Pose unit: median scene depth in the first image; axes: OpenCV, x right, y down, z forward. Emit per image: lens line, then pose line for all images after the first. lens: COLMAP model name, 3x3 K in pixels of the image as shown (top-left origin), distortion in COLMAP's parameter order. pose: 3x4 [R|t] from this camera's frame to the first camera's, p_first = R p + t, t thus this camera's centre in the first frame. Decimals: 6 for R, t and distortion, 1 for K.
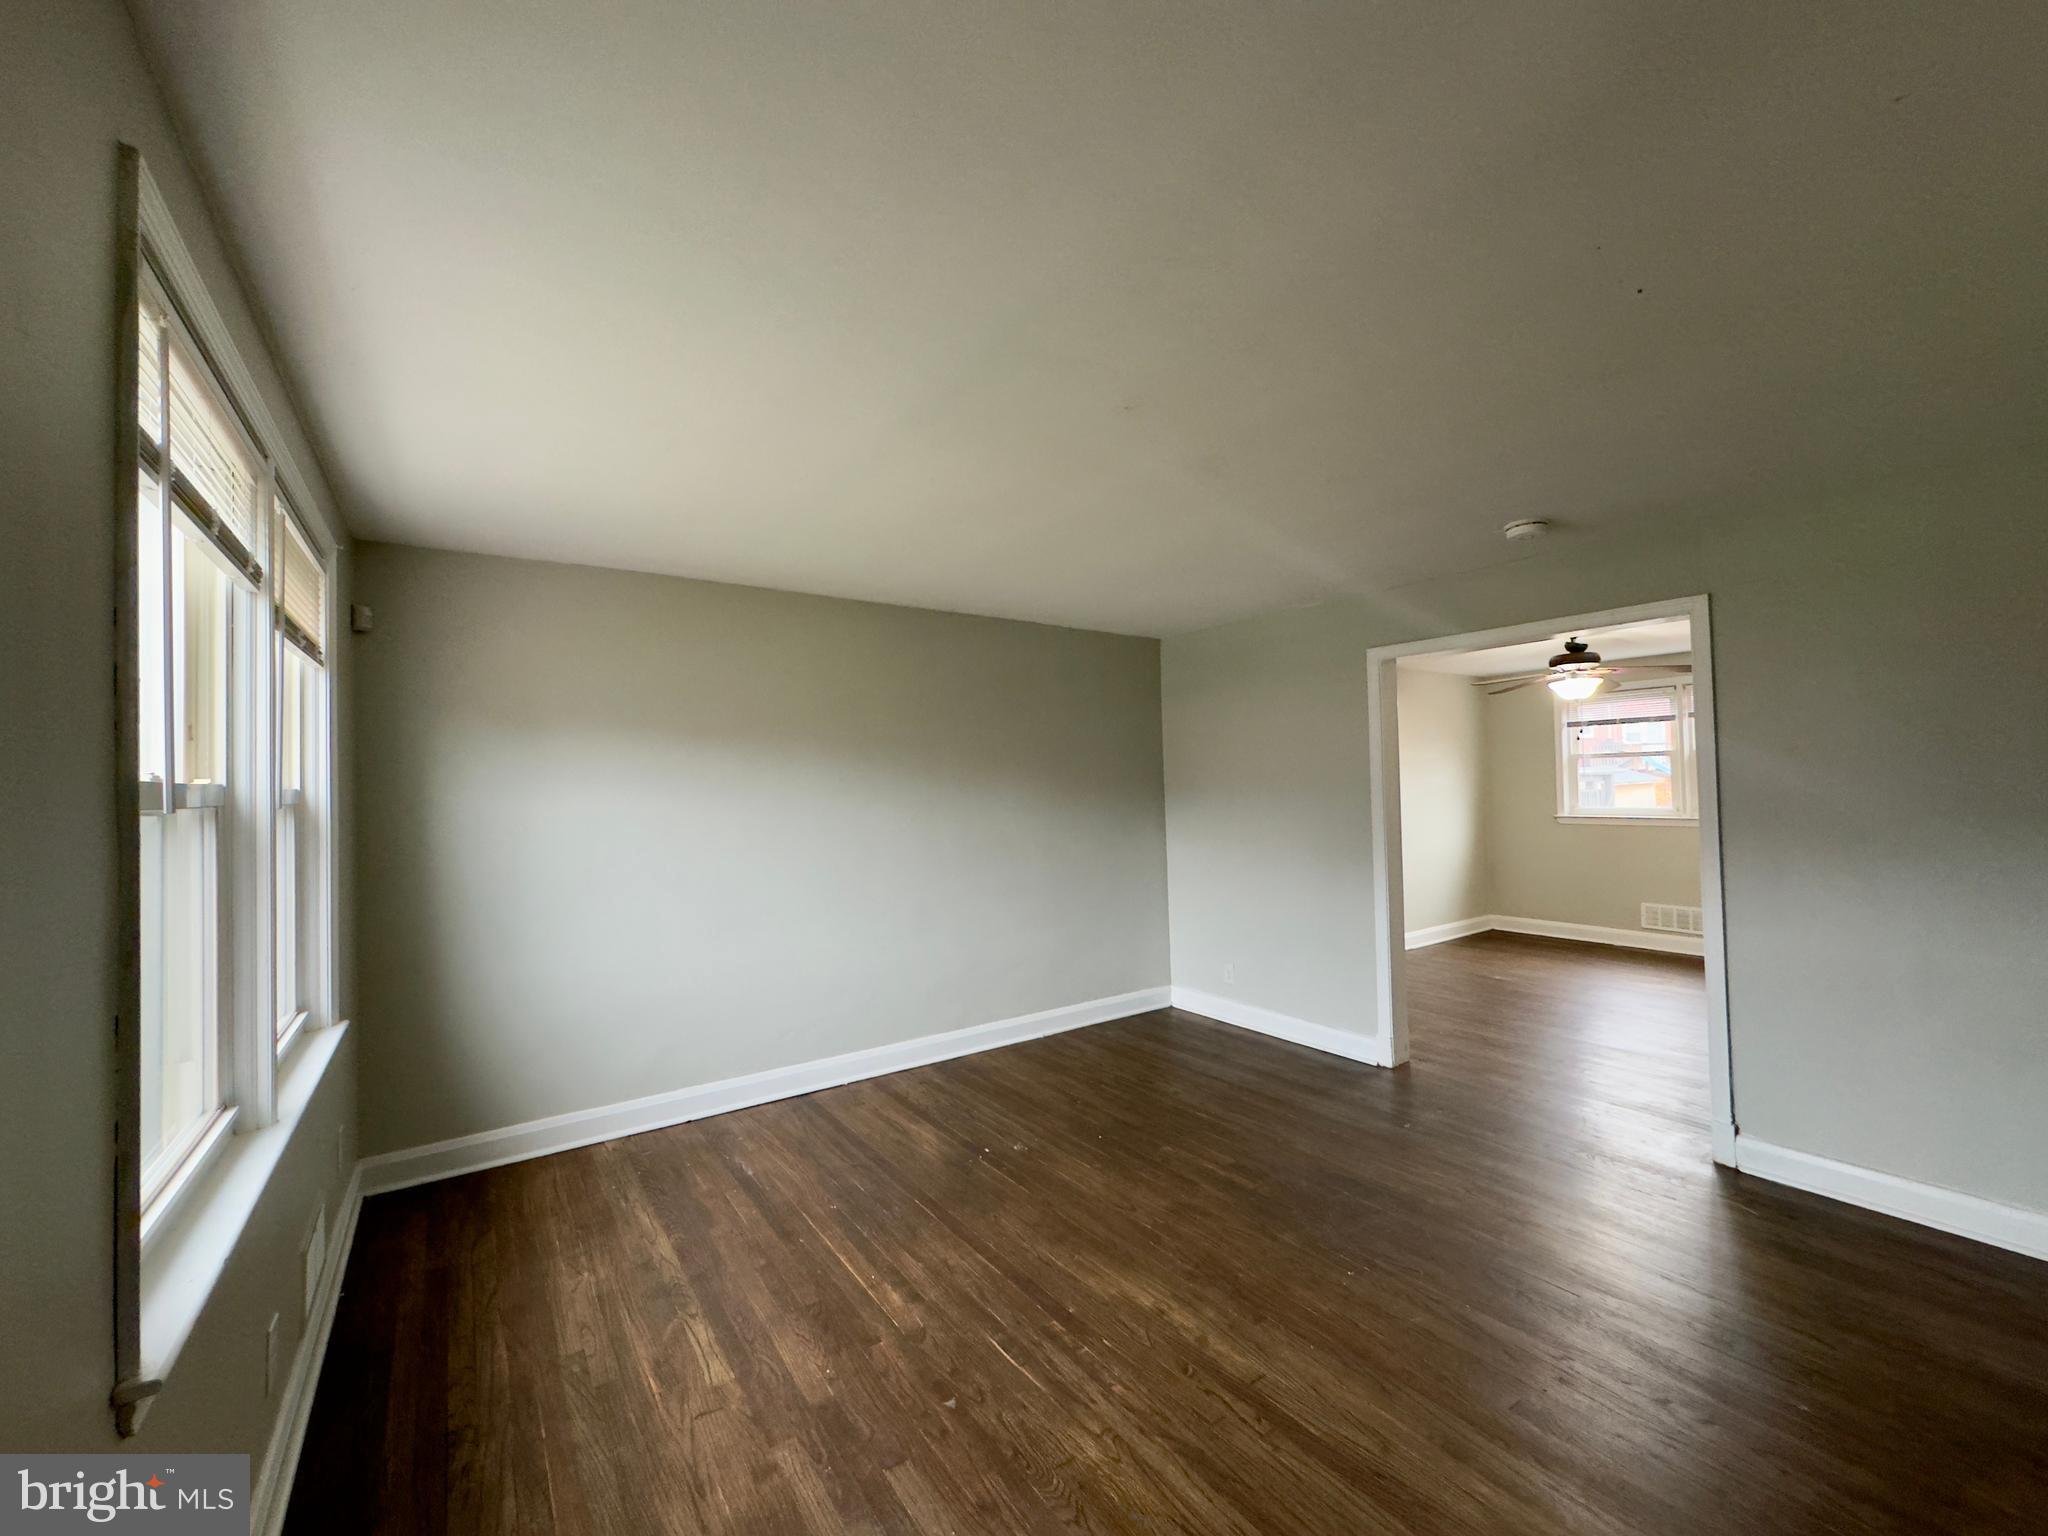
lens RADIAL K [[818.2, 0, 1024.0], [0, 818.2, 768.0], [0, 0, 1]] dist [-0.000280, 0.000306]
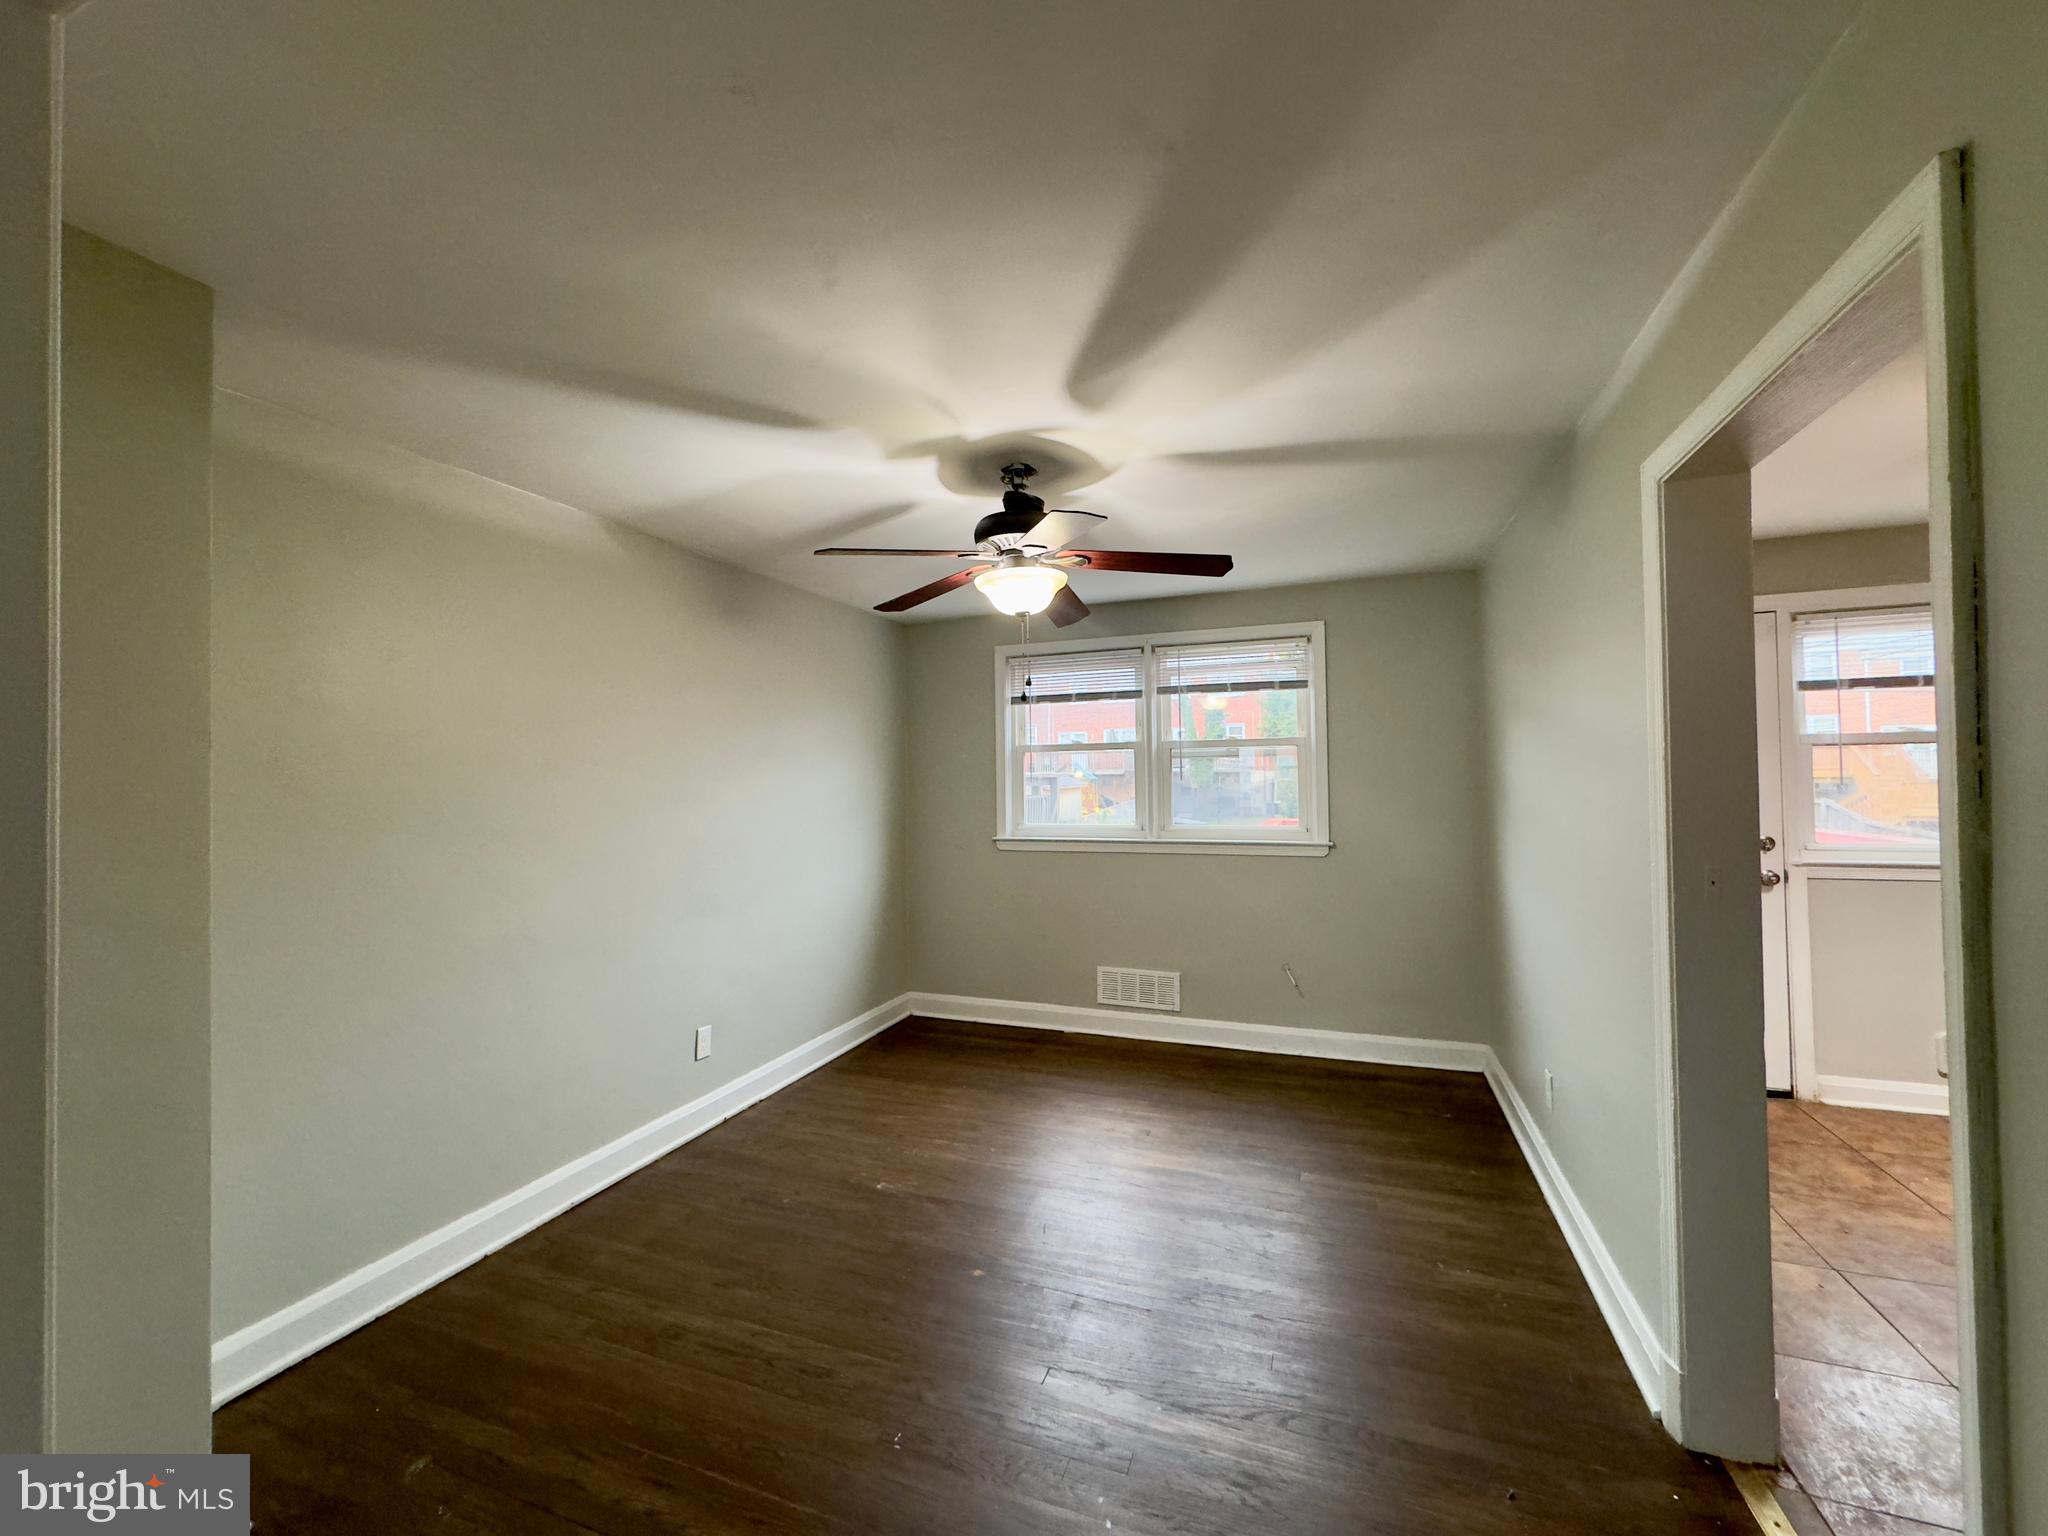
lens RADIAL K [[818.2, 0, 1024.0], [0, 818.2, 768.0], [0, 0, 1]] dist [-0.000280, 0.000306]
pose [[0.828321, 0.016768, 0.560002, 0.315382], [-0.015376, 0.999856, -0.007195, 0.006914], [-0.560042, -0.002651, 0.828460, 0.464038]]
